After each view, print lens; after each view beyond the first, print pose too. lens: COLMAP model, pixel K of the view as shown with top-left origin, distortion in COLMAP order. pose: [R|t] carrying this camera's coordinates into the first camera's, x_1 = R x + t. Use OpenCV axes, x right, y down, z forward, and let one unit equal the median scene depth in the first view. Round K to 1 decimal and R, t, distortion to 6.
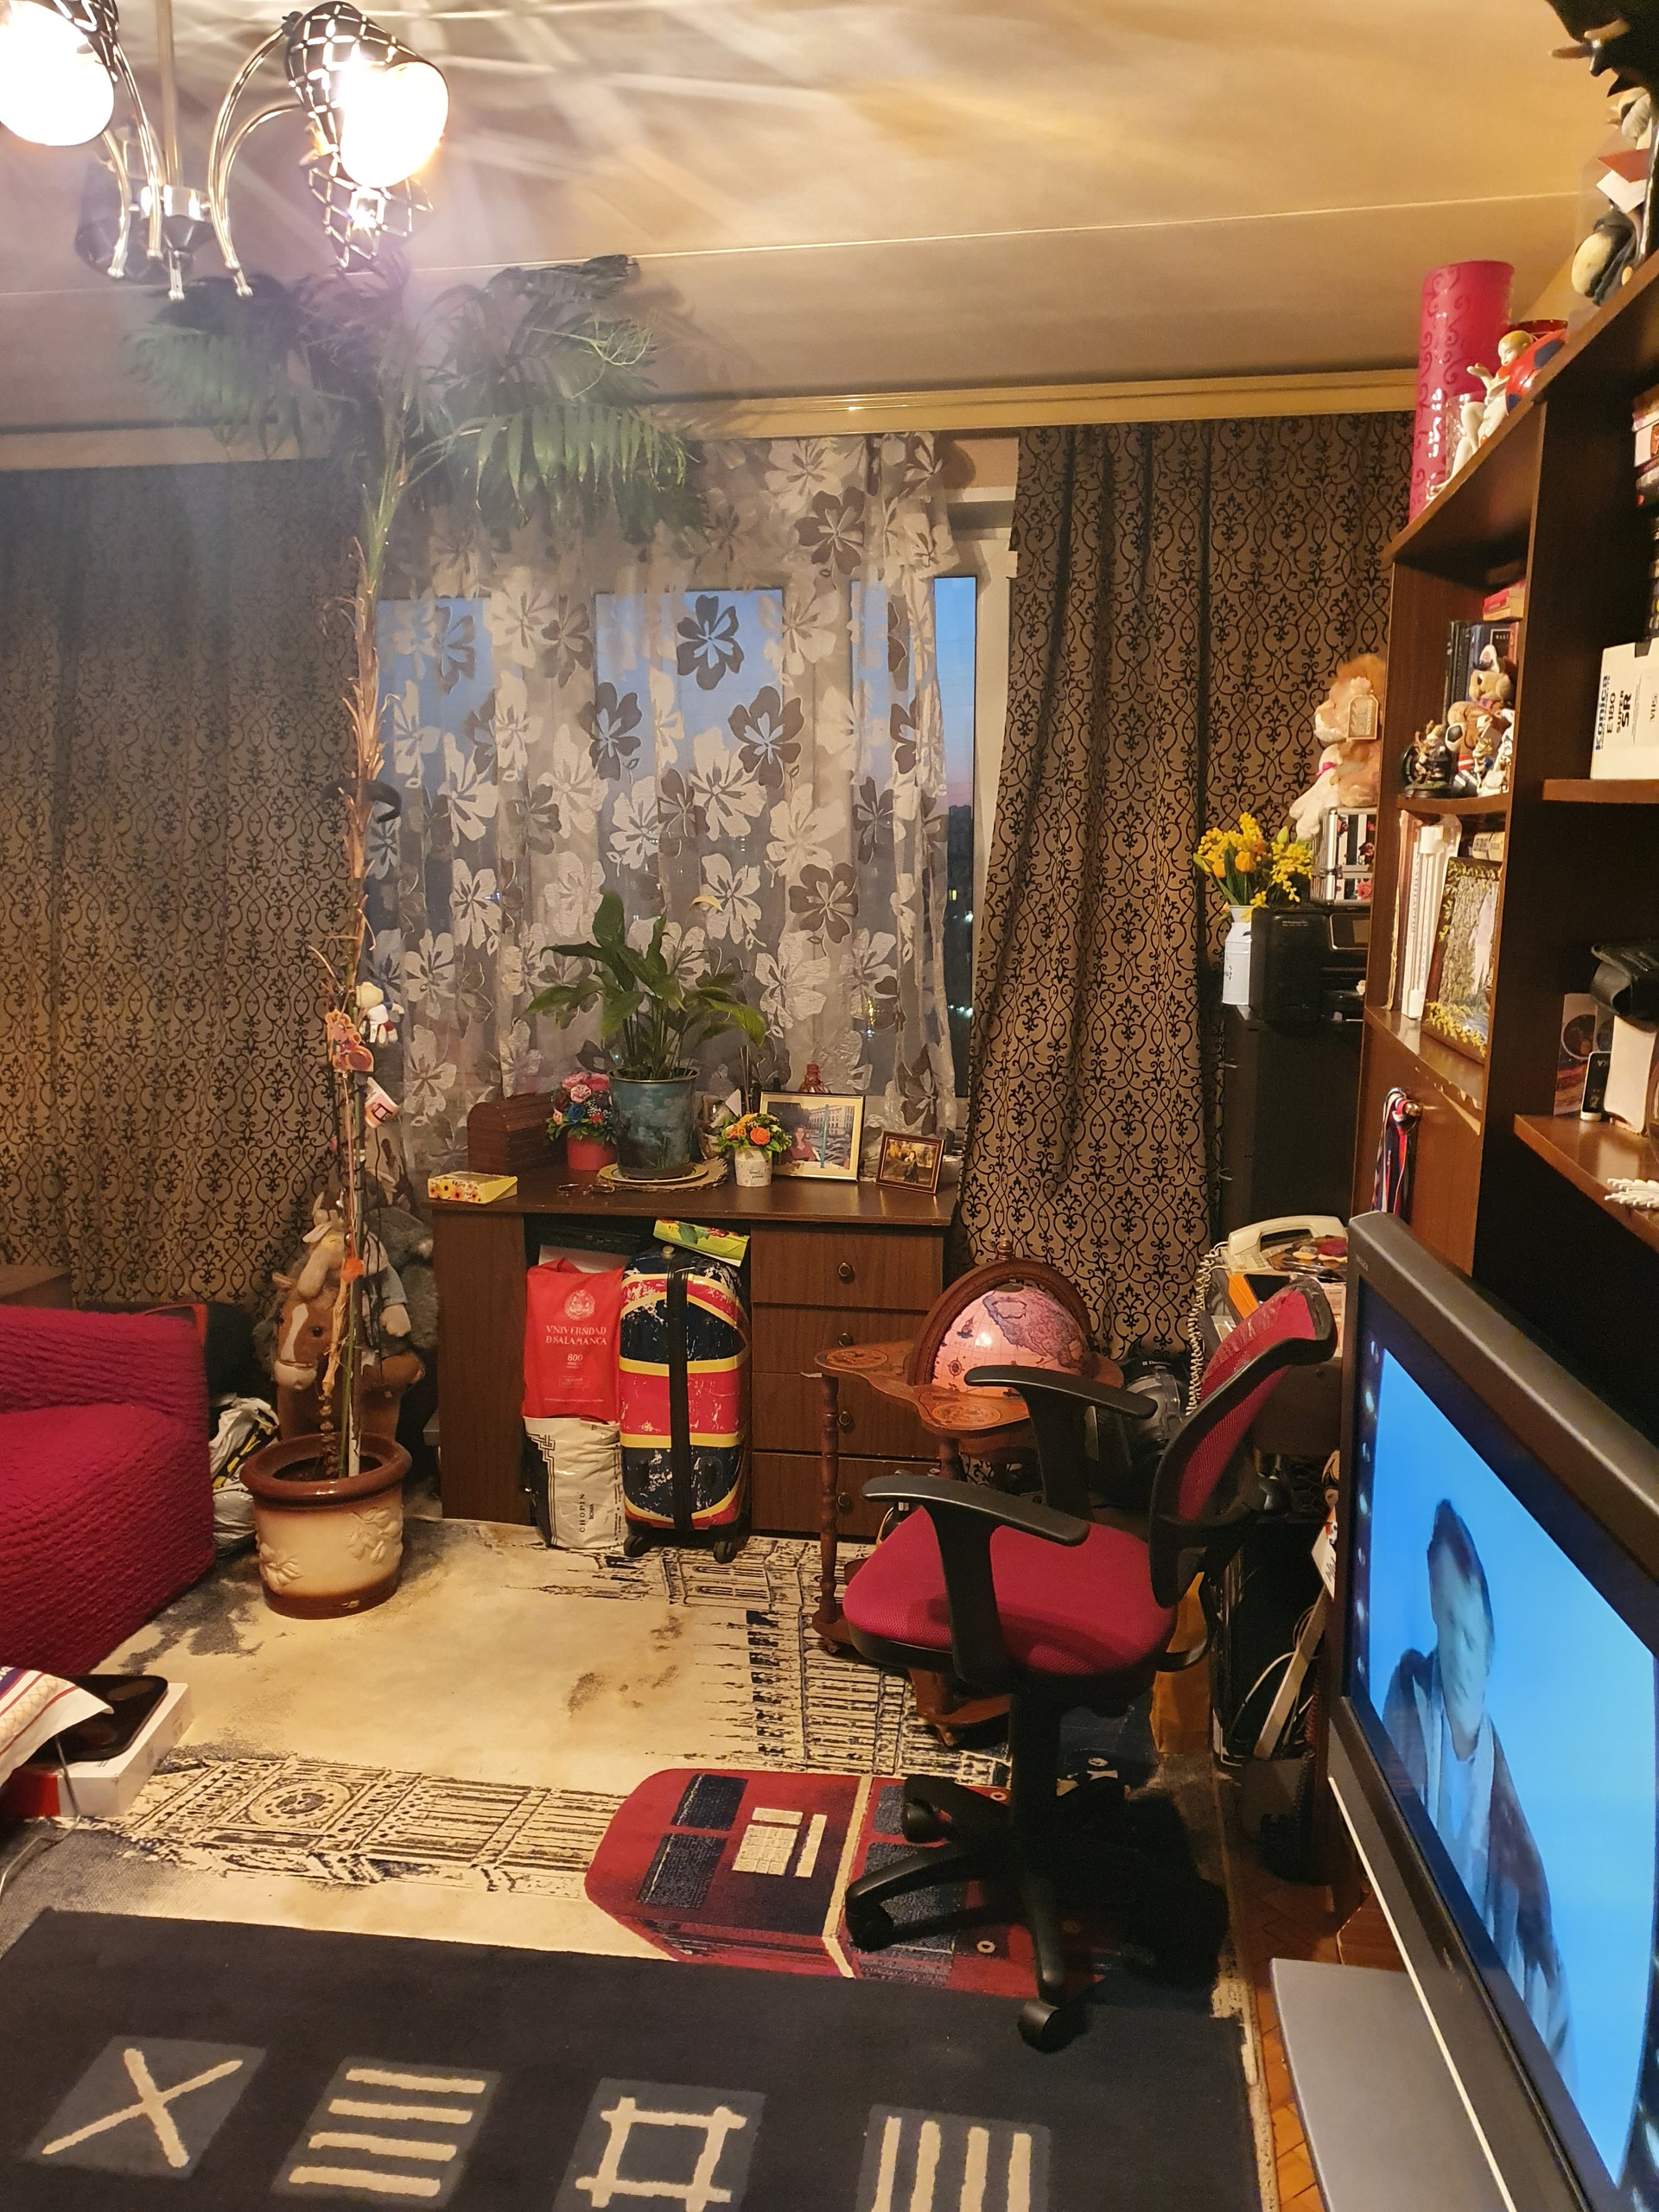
lens RADIAL K [[1719.2, 0, 812.2], [0, 1719.2, 1136.6], [0, 0, 1]] dist [0.004306, 0.005517]
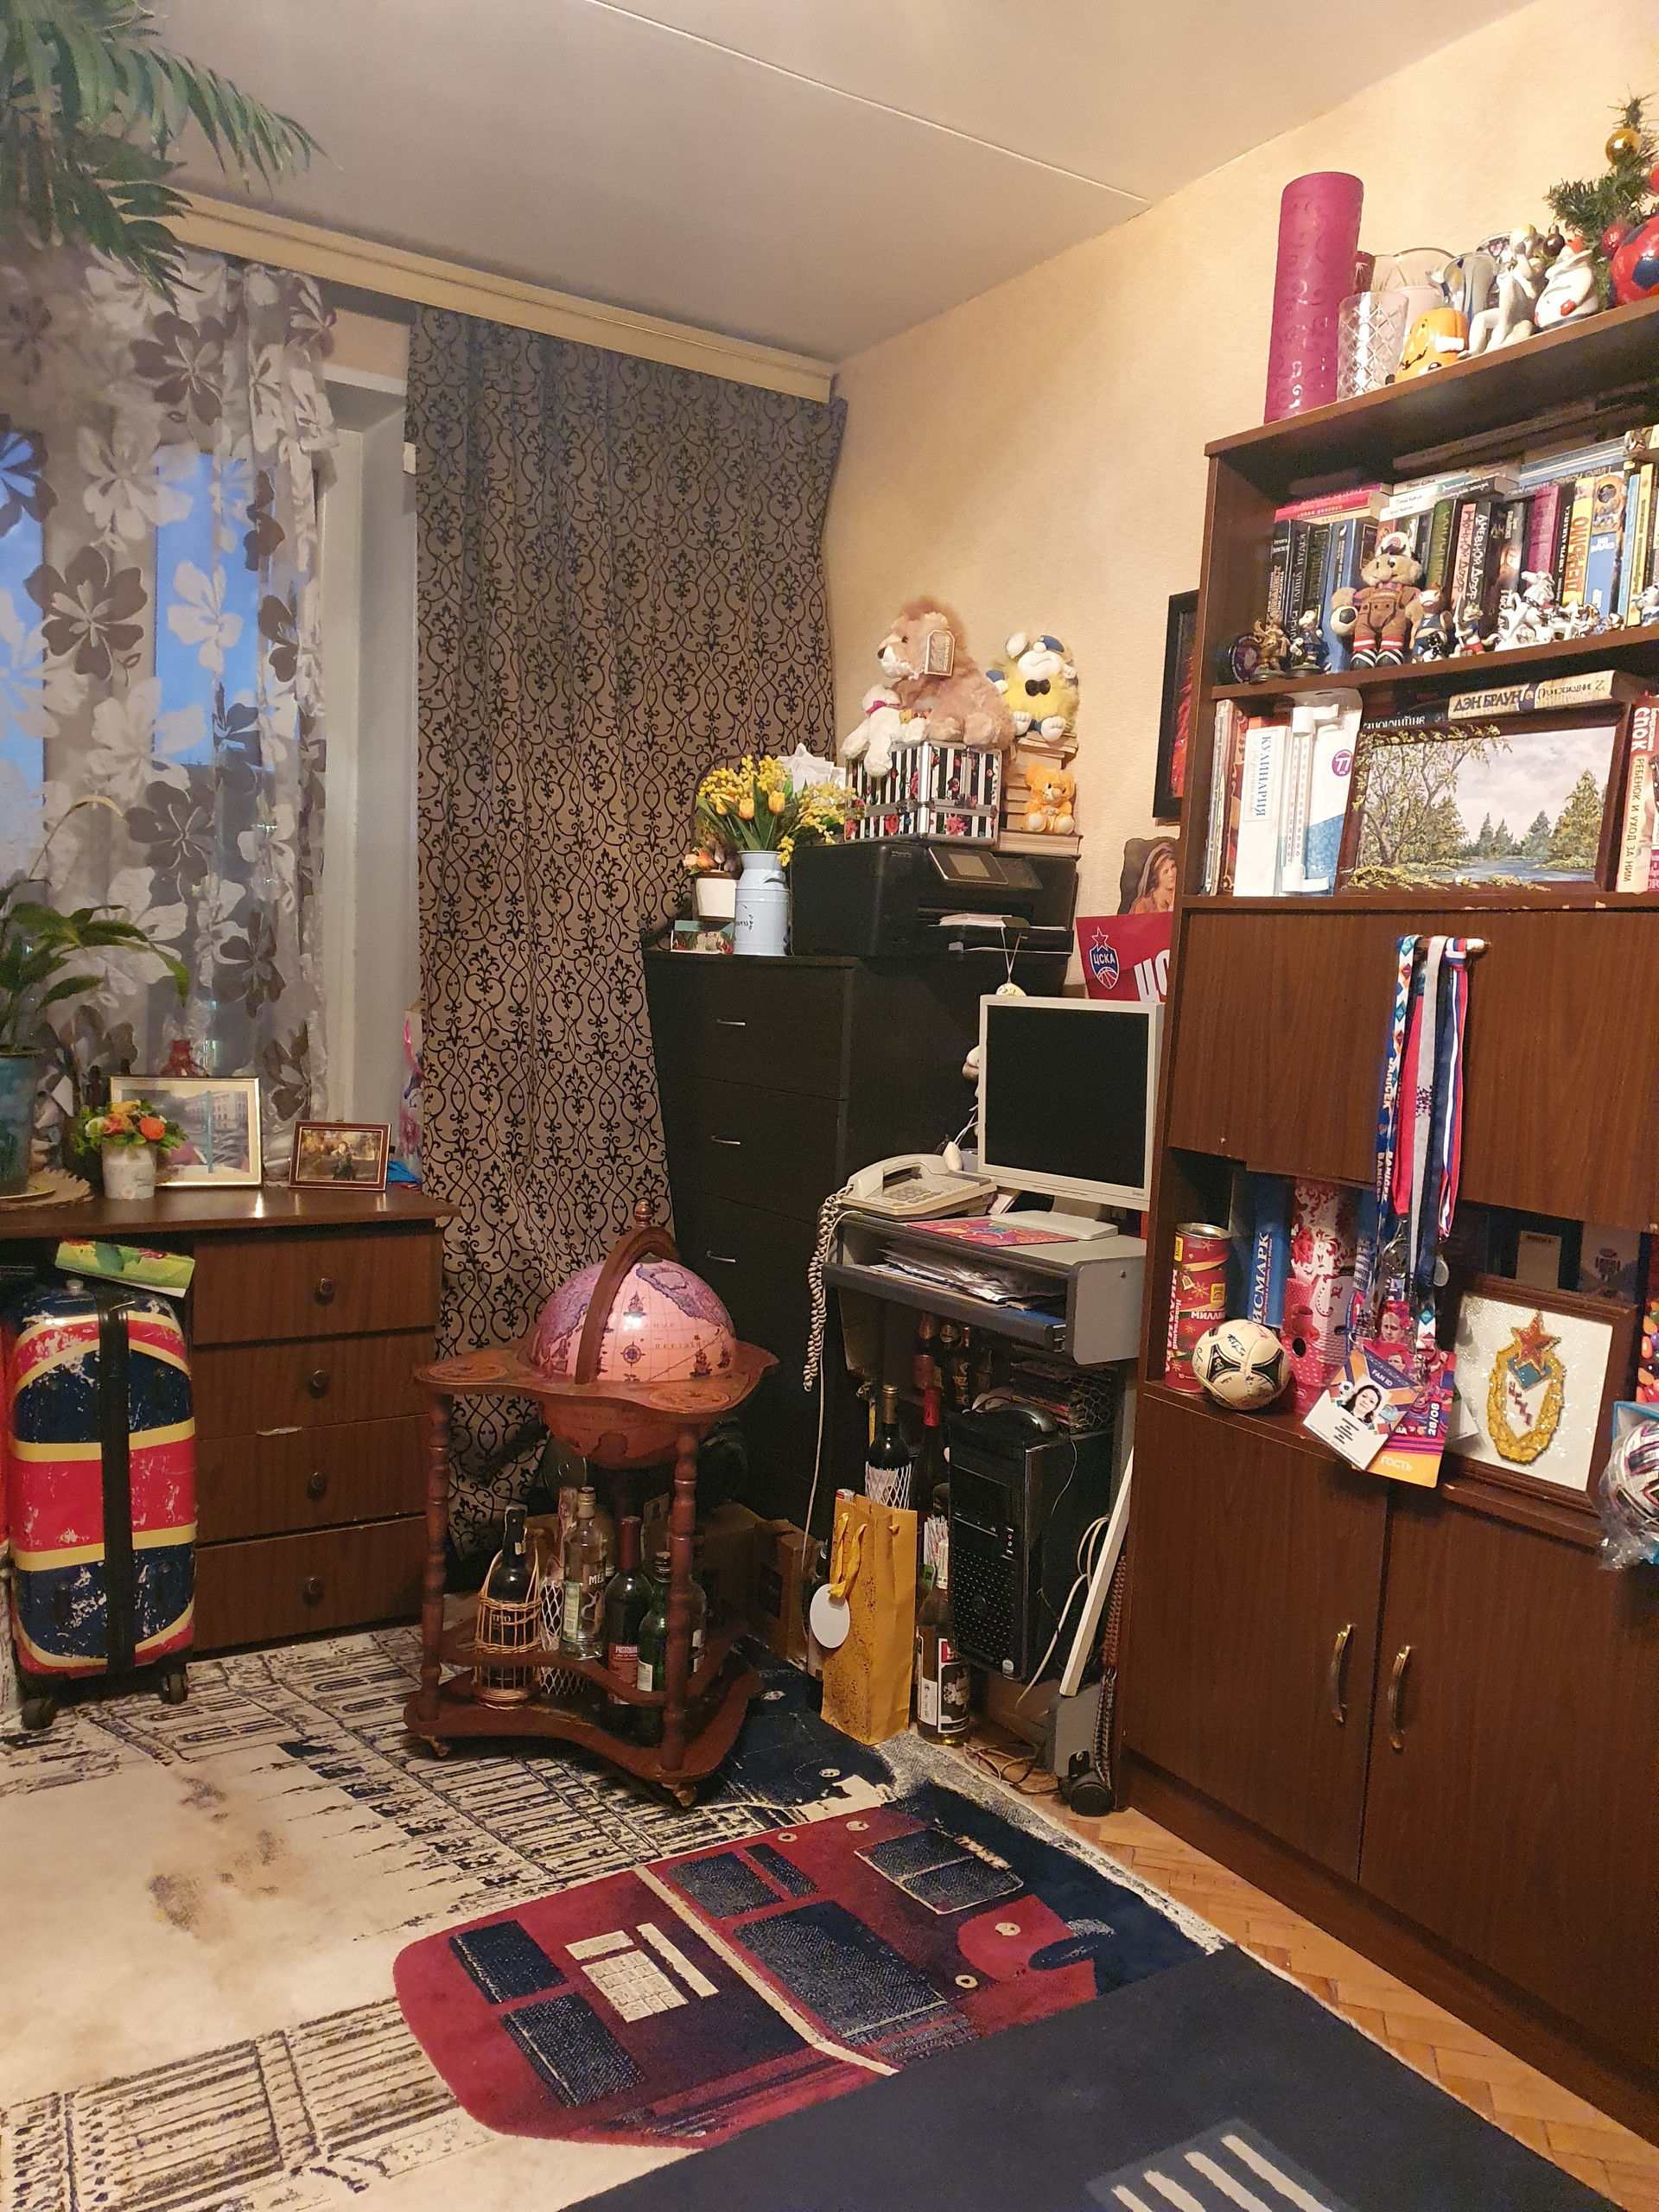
lens RADIAL K [[1719.2, 0, 809.2], [0, 1719.2, 1152.2], [0, 0, 1]] dist [0.004306, 0.005517]
pose [[0.739617, -0.041170, 0.671767, -0.340580], [0.077029, 0.996747, -0.023723, 0.051815], [-0.668605, 0.069291, 0.740382, 0.261356]]
